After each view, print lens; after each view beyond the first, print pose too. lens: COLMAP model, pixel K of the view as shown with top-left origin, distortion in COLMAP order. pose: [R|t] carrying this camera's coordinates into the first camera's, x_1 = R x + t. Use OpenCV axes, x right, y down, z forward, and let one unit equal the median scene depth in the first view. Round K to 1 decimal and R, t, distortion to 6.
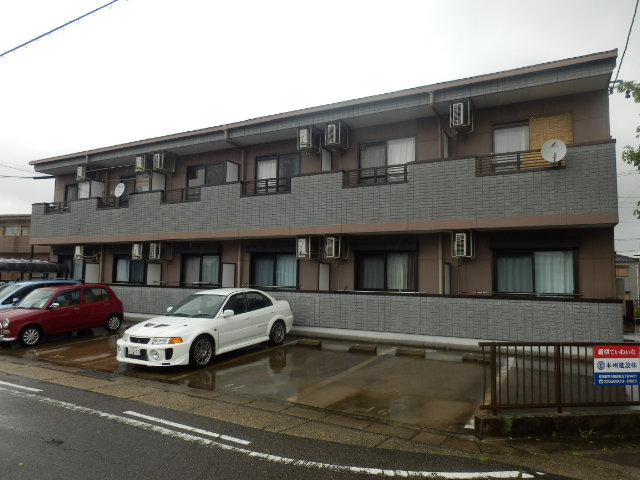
lens RADIAL K [[443.2, 0, 320.0], [0, 443.2, 240.0], [0, 0, 1]] dist [-0.013056, 0.000917]
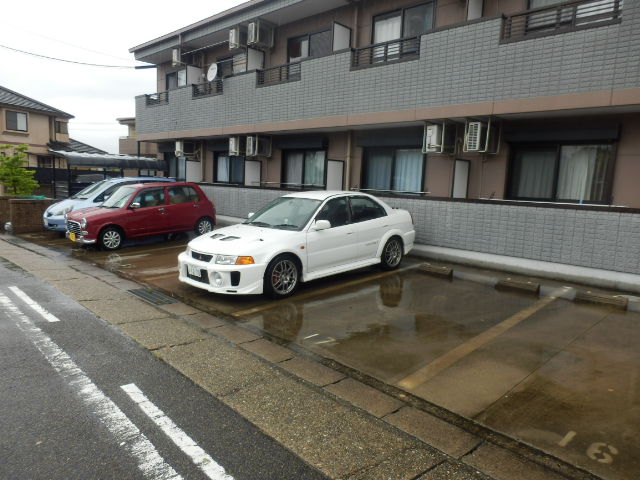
lens RADIAL K [[443.2, 0, 320.0], [0, 443.2, 240.0], [0, 0, 1]] dist [-0.013056, 0.000917]
pose [[0.963135, 0.057392, -0.262825, -0.017173], [-0.001686, 0.978247, 0.207437, 0.031551], [0.269013, -0.199347, 0.942281, 0.245207]]
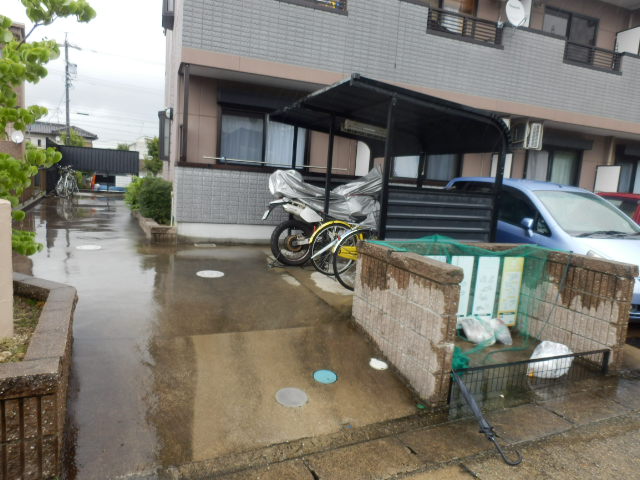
lens RADIAL K [[443.2, 0, 320.0], [0, 443.2, 240.0], [0, 0, 1]] dist [-0.013056, 0.000917]
pose [[0.648262, -0.105801, 0.754031, -1.101623], [-0.140546, 0.956655, 0.255063, 0.053078], [-0.748334, -0.271324, 0.605294, 0.882271]]
